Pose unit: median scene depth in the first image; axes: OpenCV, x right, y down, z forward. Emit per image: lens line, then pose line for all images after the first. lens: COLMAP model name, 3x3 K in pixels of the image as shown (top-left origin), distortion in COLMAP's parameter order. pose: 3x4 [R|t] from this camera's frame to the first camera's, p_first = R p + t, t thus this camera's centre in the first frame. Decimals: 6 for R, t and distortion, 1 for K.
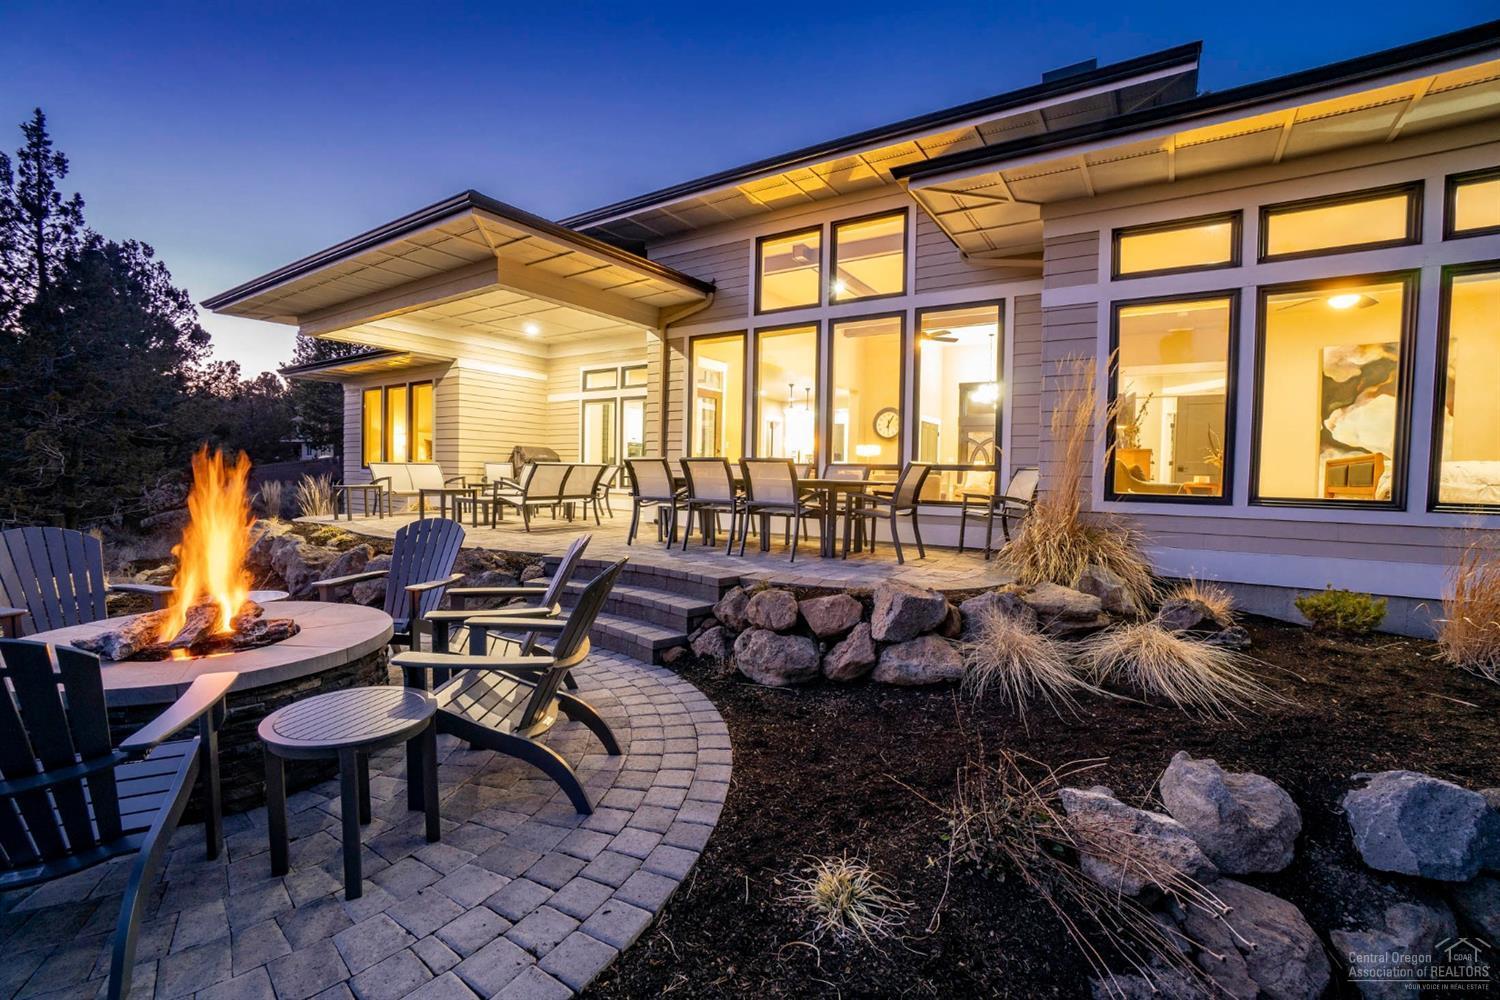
lens RADIAL K [[657.7, 0, 750.0], [0, 657.7, 500.0], [0, 0, 1]] dist [-0.058670, 0.022470]
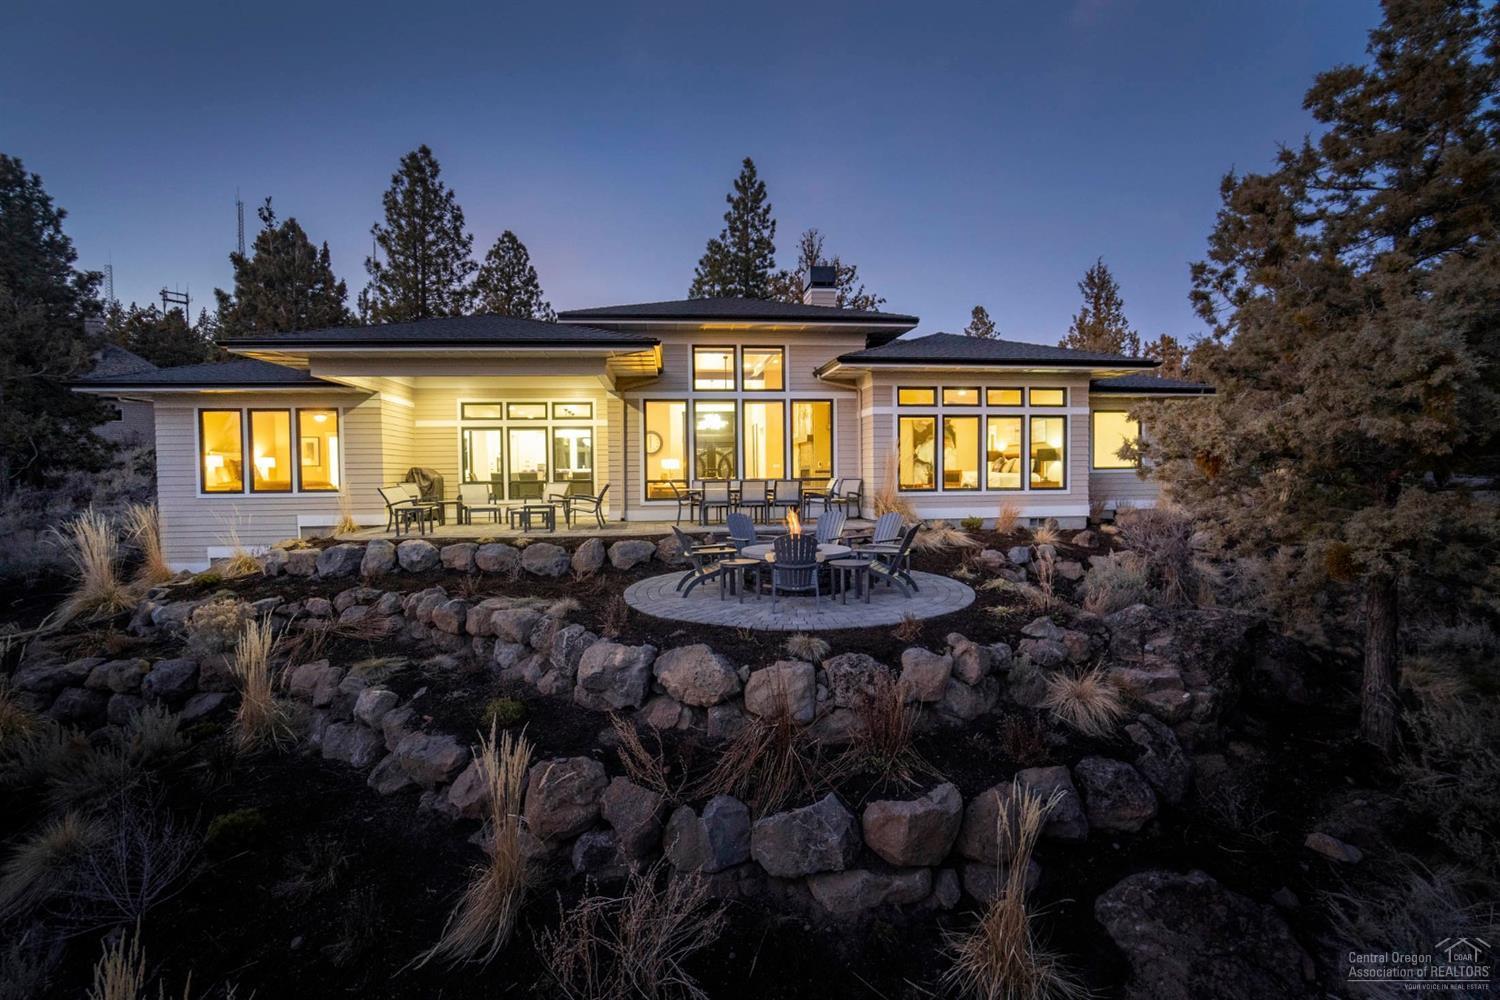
lens RADIAL K [[729.5, 0, 750.0], [0, 729.5, 500.0], [0, 0, 1]] dist [-0.014888, 0.000128]
pose [[0.766941, -0.052436, 0.639571, -1.104738], [0.049776, 0.998514, 0.022177, -0.038360], [-0.639784, 0.014827, 0.768412, -0.531513]]
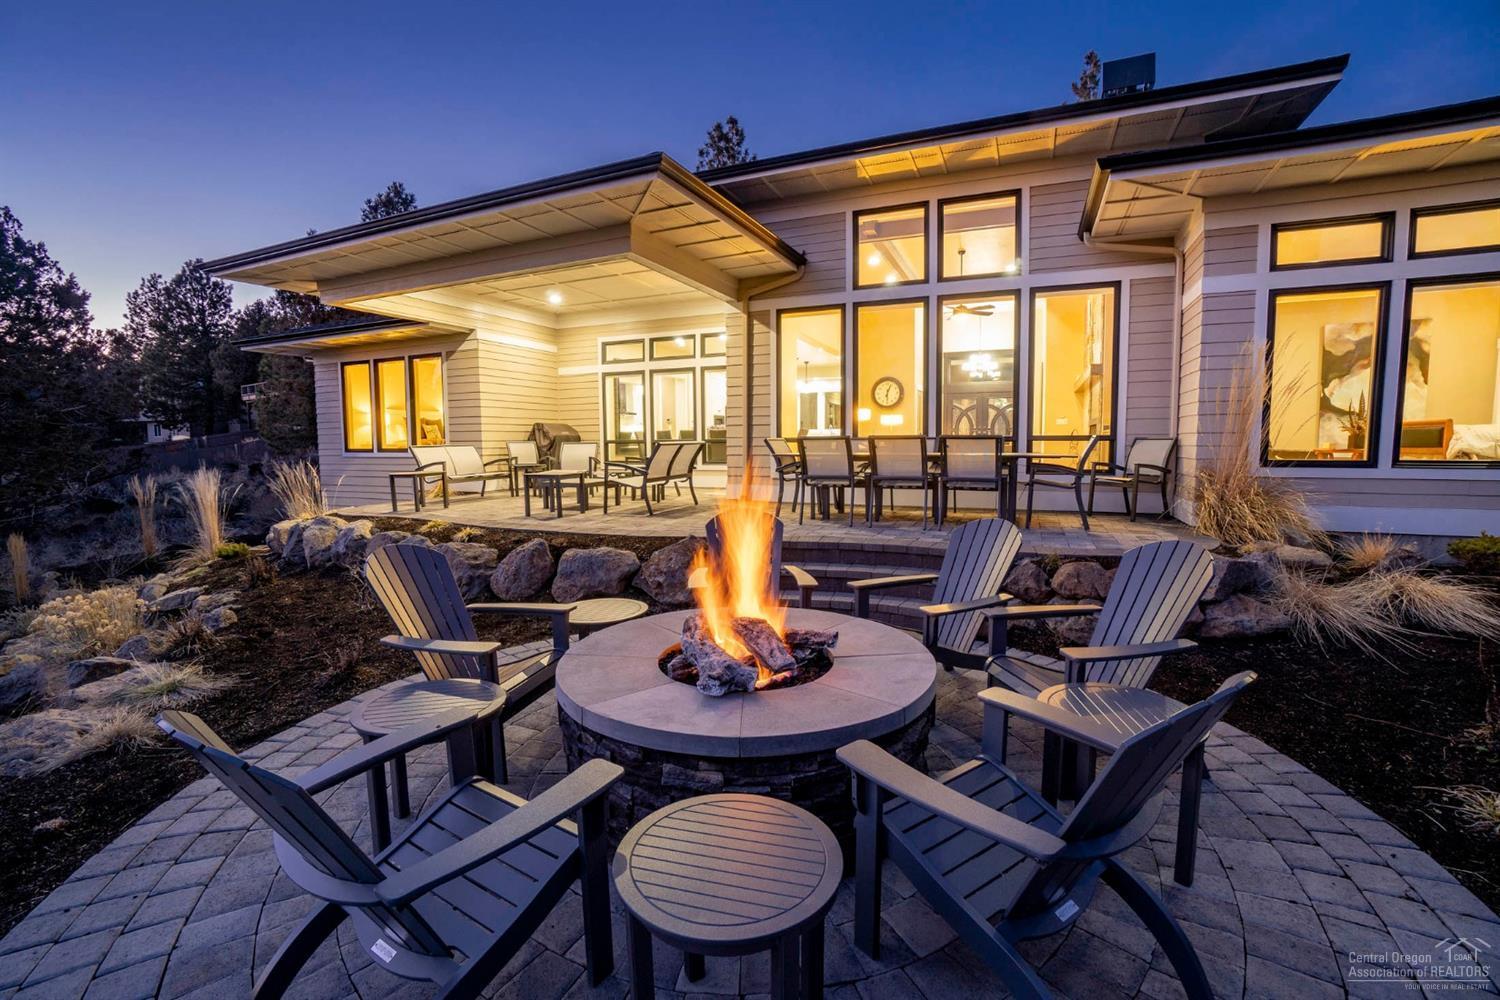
lens RADIAL K [[657.7, 0, 750.0], [0, 657.7, 500.0], [0, 0, 1]] dist [-0.058670, 0.022470]
pose [[0.984334, -0.042277, 0.171171, -0.338393], [0.033480, 0.997982, 0.053955, -0.019675], [-0.173106, -0.047379, 0.983763, 0.027282]]
